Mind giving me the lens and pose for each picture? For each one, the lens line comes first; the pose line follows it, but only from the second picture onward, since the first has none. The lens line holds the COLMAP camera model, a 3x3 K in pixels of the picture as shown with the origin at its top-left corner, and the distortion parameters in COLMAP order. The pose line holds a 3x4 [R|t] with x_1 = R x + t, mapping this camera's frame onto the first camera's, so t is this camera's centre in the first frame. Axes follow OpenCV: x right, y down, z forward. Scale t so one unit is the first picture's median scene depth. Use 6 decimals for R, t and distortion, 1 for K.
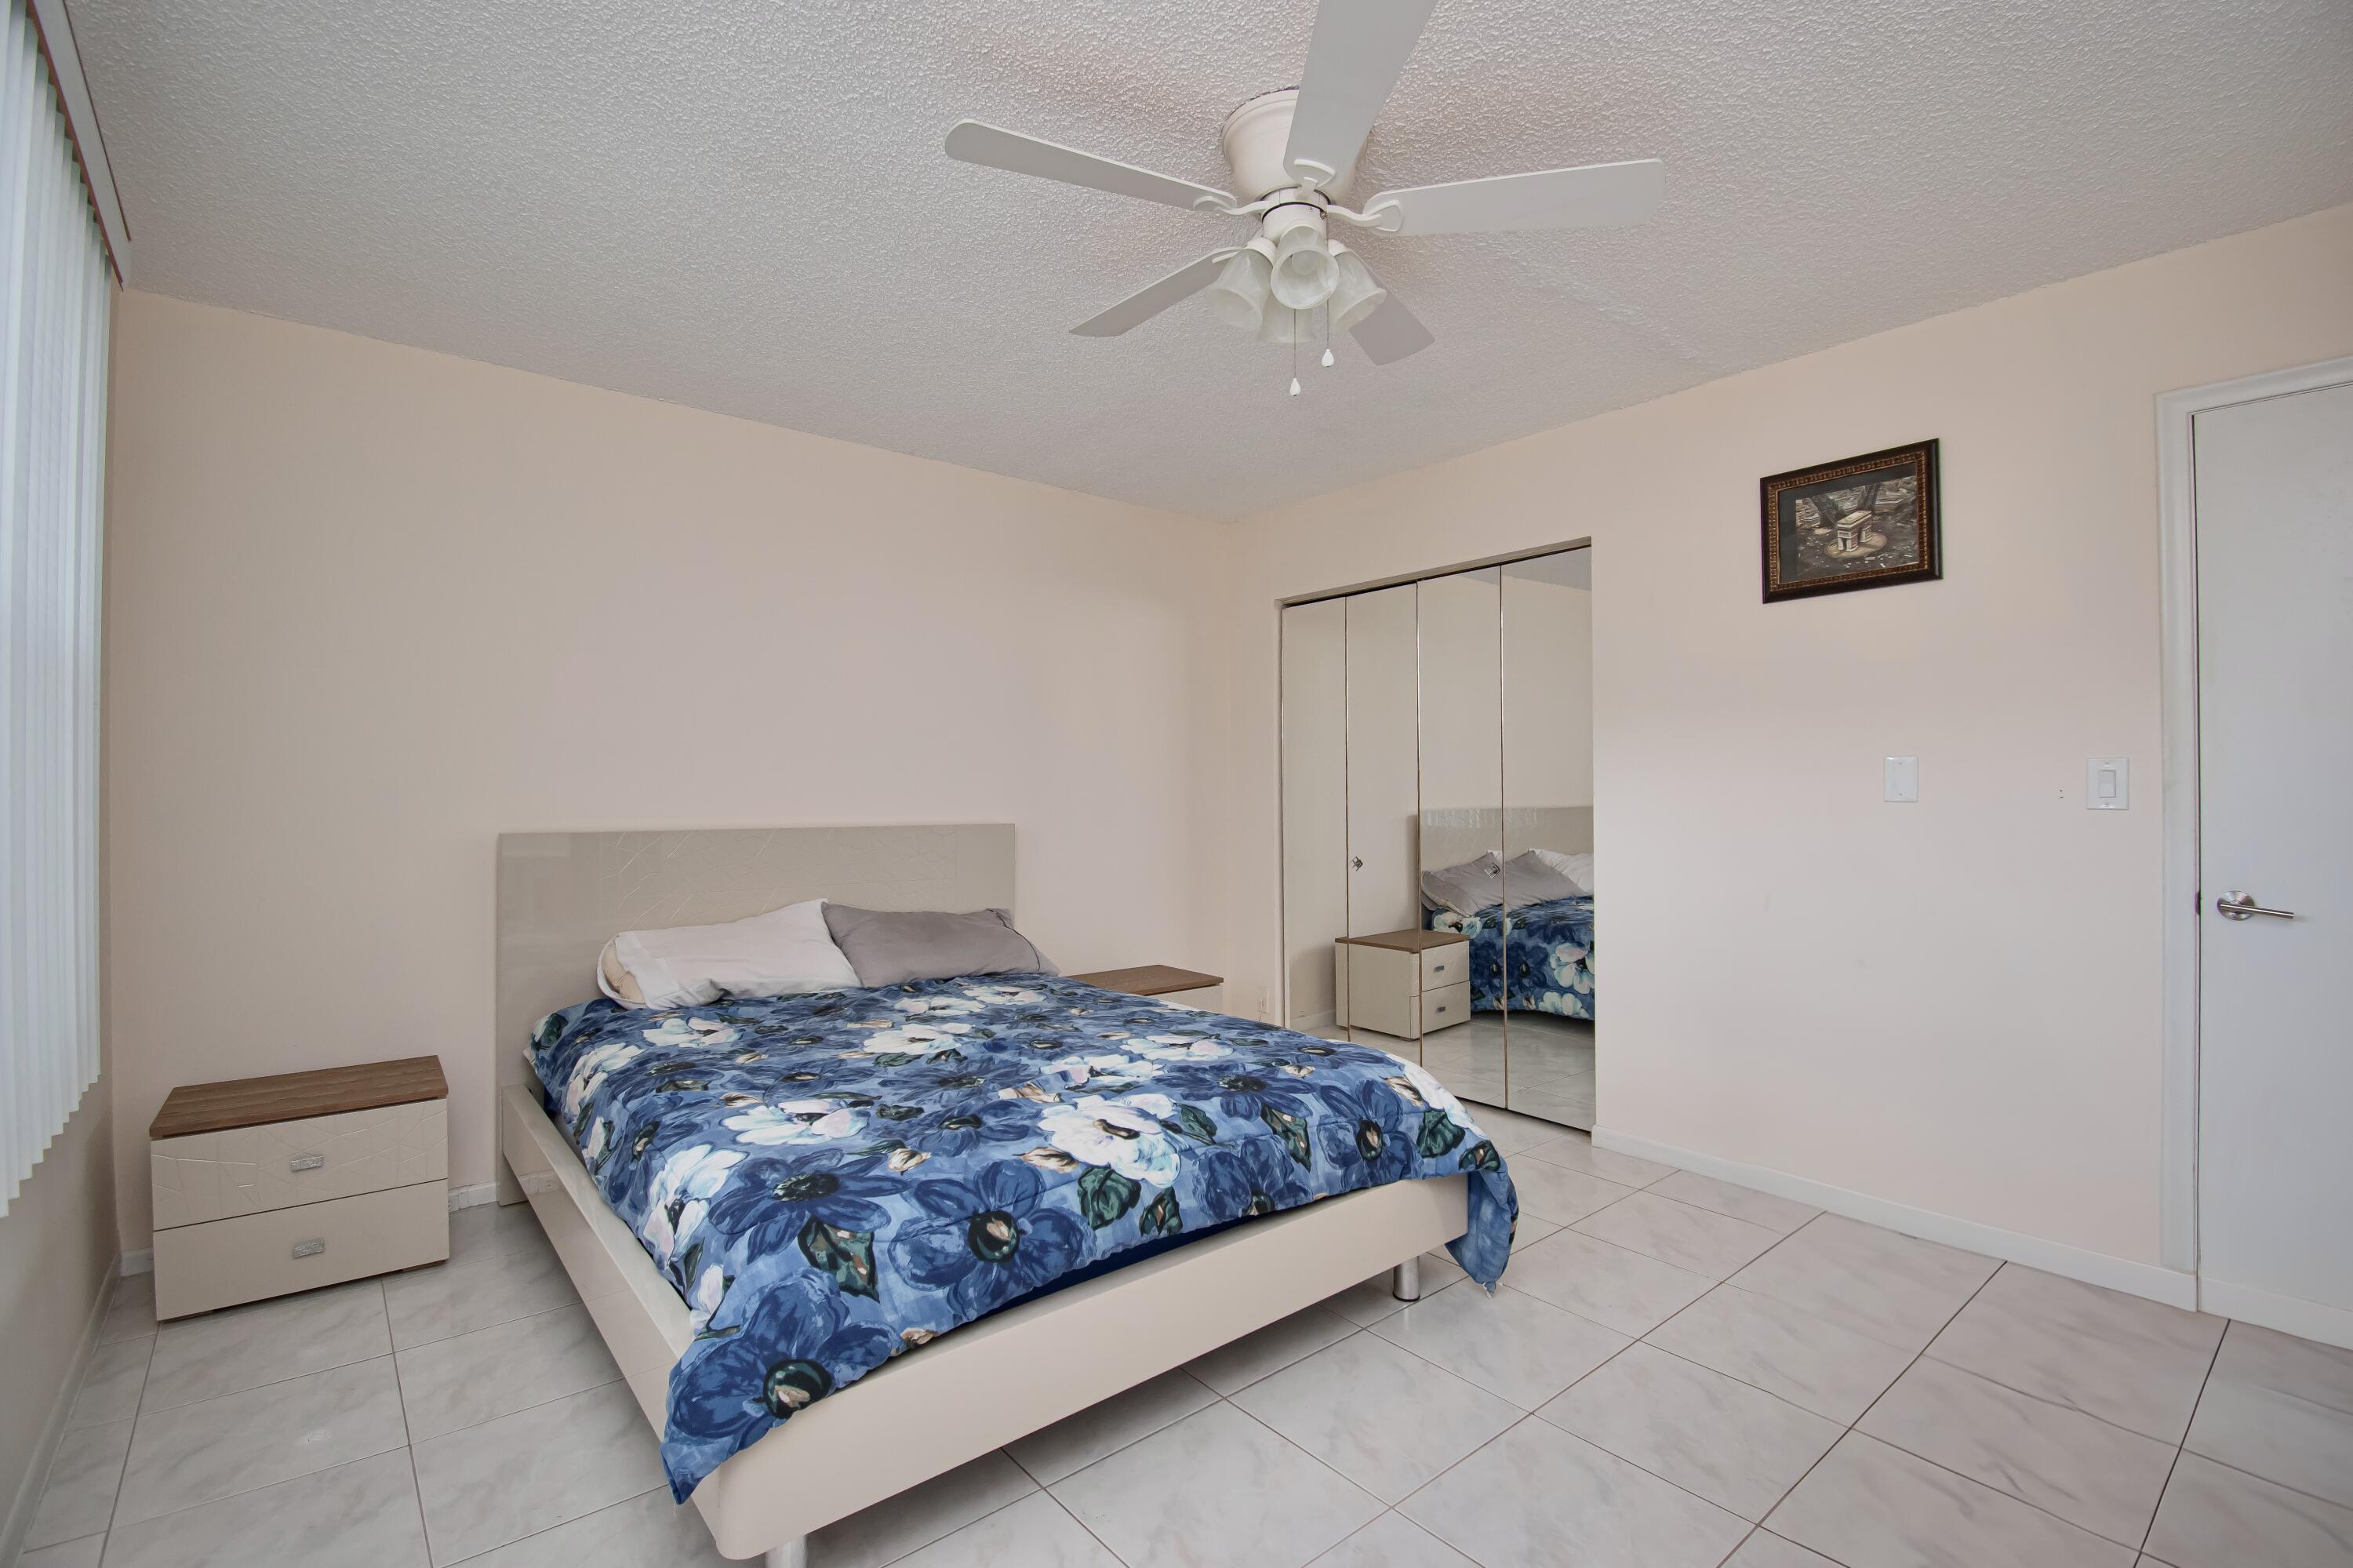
lens RADIAL K [[1061.7, 0, 1163.4], [0, 1061.7, 793.1], [0, 0, 1]] dist [-0.009863, 0.000083]
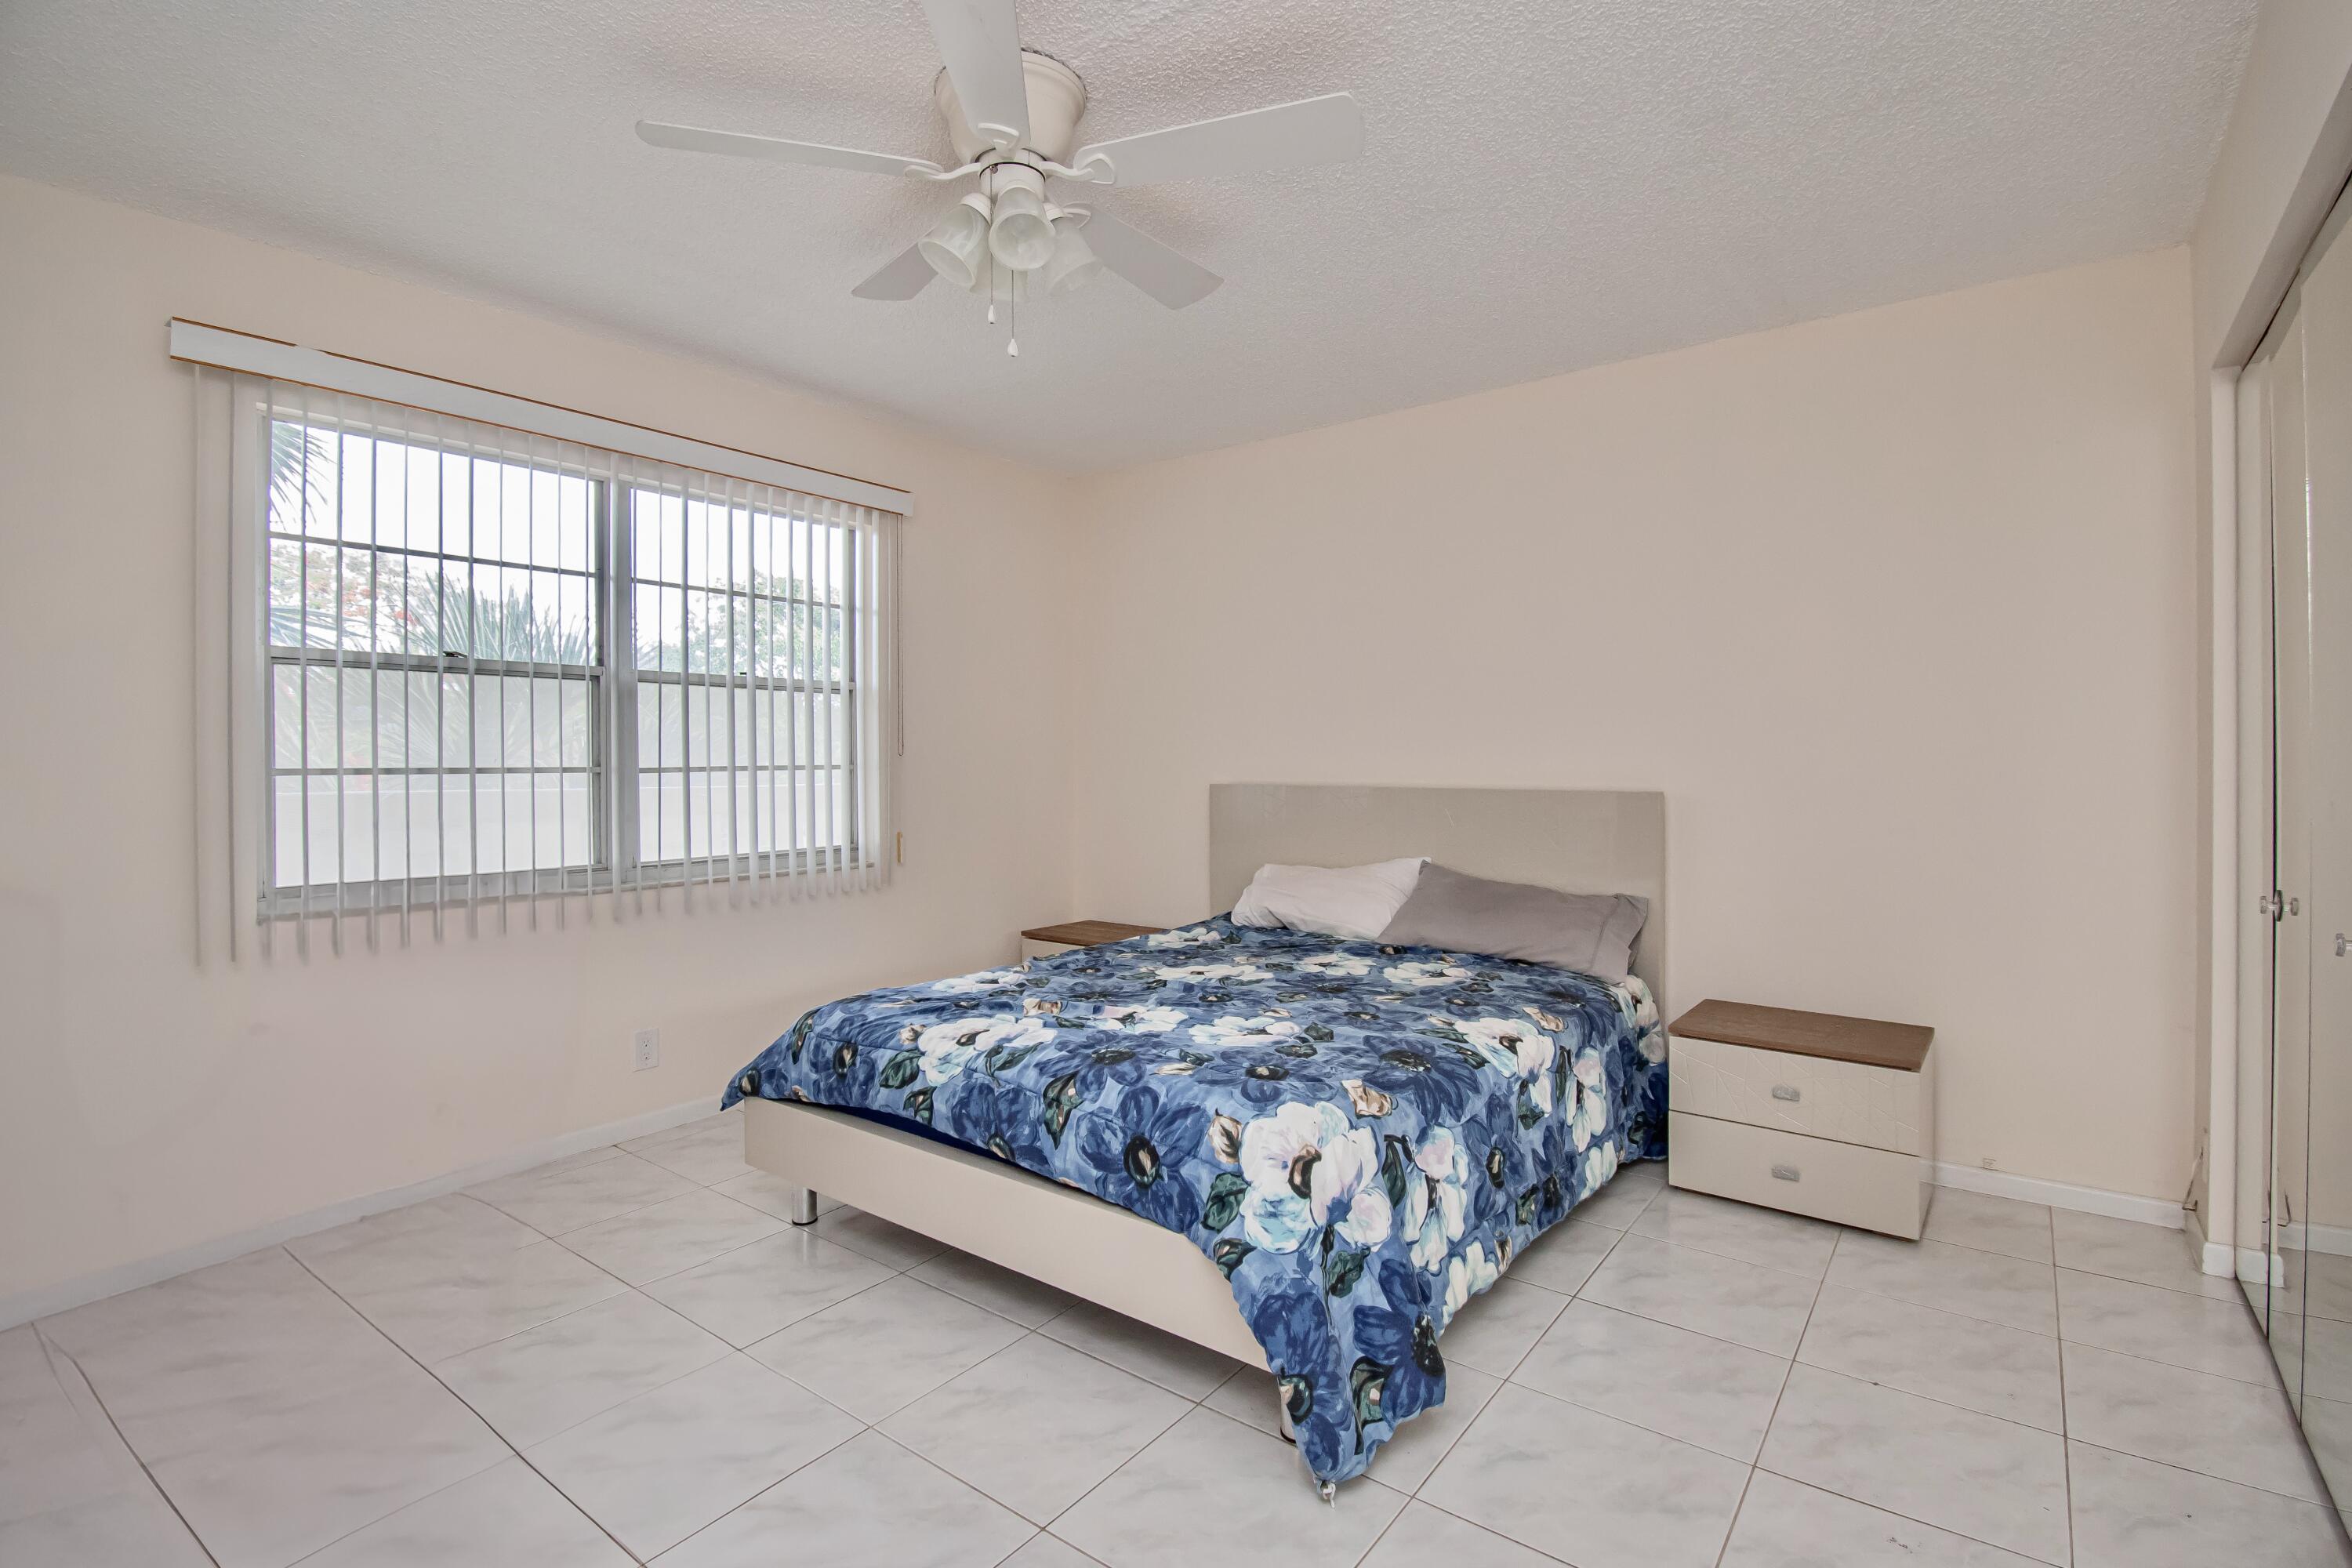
lens RADIAL K [[1121.3, 0, 1169.2], [0, 1121.3, 760.5], [0, 0, 1]] dist [-0.022581, -0.000100]
pose [[0.227835, 0.008546, -0.973662, 1.147831], [-0.003757, 0.999962, 0.007898, -0.003196], [0.973692, 0.001859, 0.227859, 0.871453]]
